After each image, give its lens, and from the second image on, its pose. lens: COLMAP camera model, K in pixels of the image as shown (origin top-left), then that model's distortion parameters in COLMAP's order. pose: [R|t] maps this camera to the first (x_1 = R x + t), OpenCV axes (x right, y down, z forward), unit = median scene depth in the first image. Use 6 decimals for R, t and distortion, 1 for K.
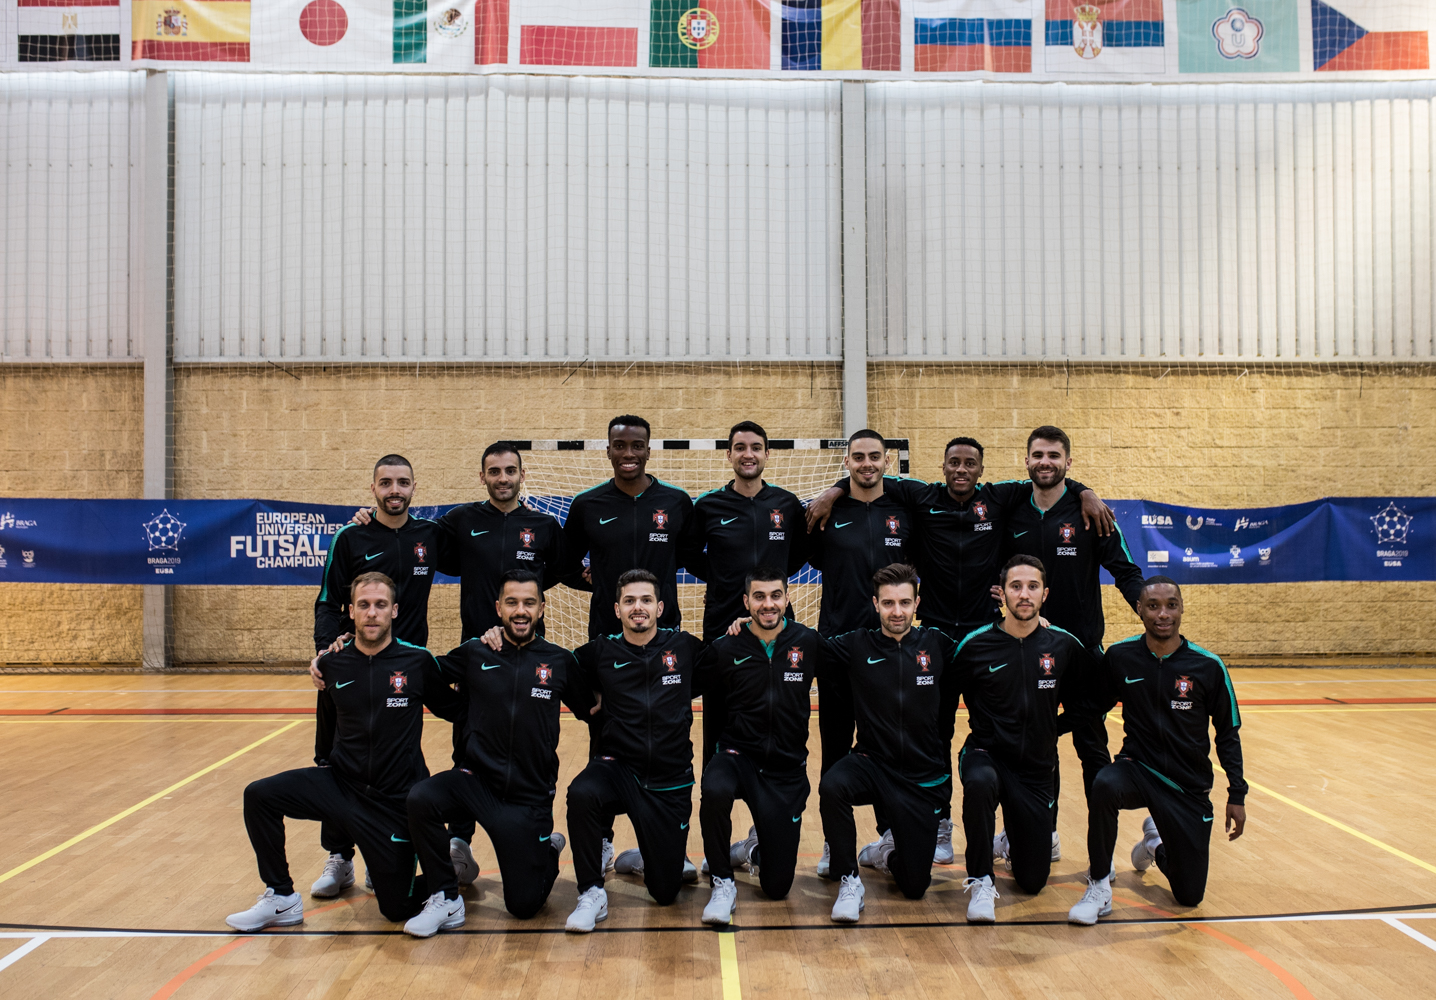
lens RADIAL K [[1508.3, 0, 718.0], [0, 1508.3, 500.0], [0, 0, 1]] dist [-0.011396, -0.001275]
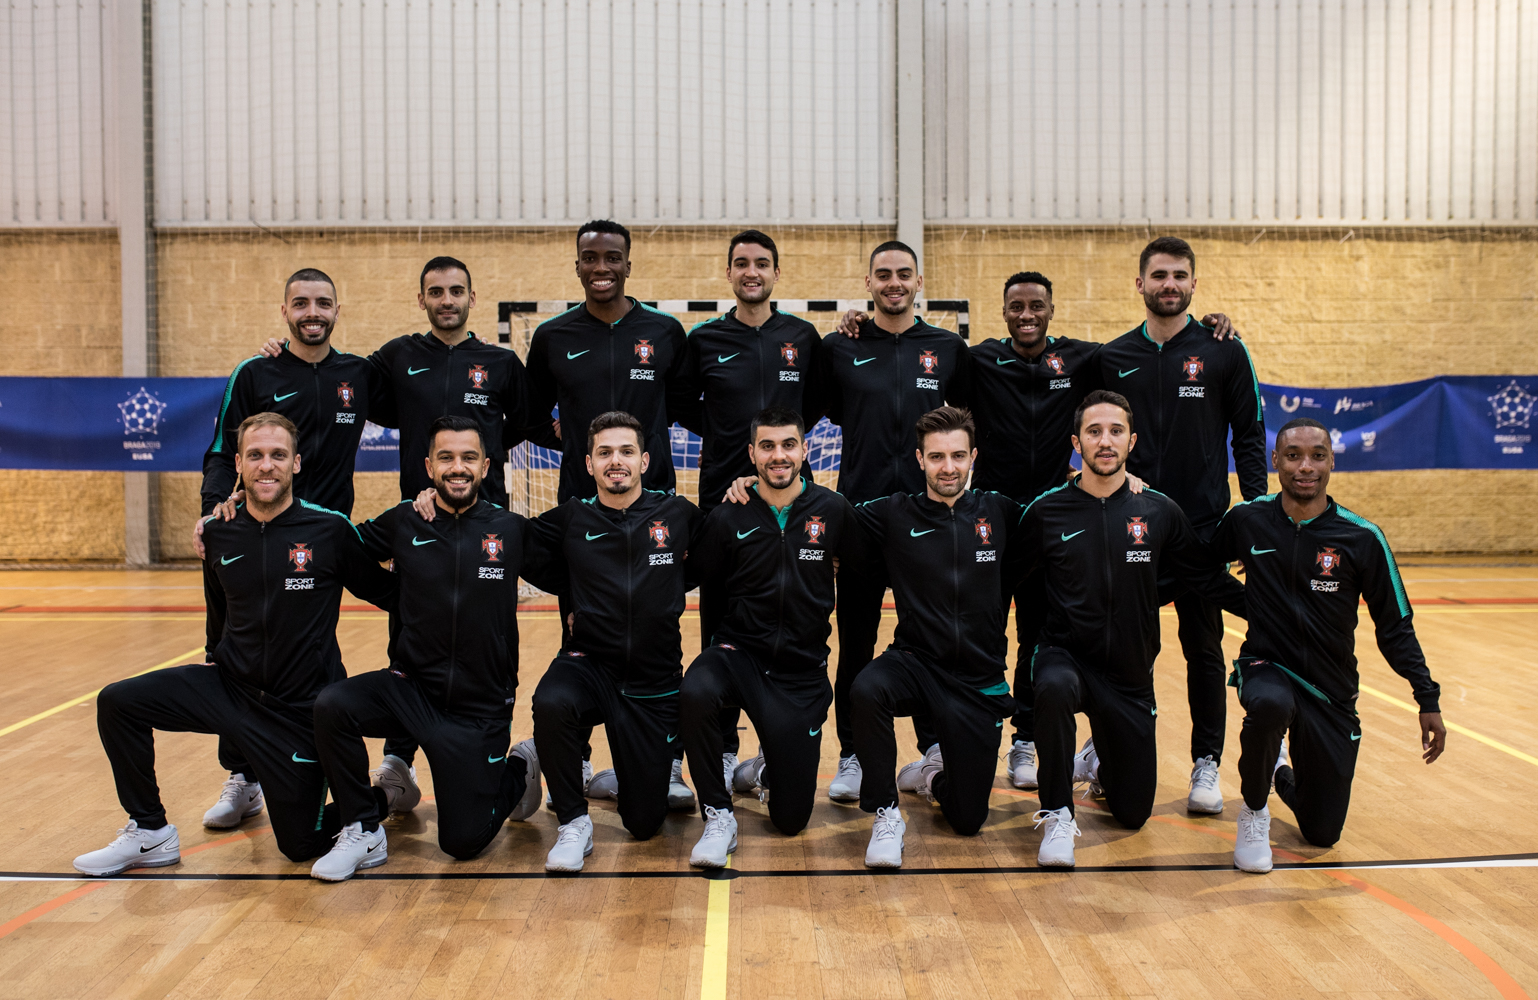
lens RADIAL K [[1497.4, 0, 769.0], [0, 1497.4, 500.0], [0, 0, 1]] dist [-0.008419, 0.002410]
pose [[0.999960, 0.002726, -0.008496, 0.016236], [-0.002243, 0.998410, 0.056320, 0.022915], [0.008636, -0.056298, 0.998377, 0.112131]]
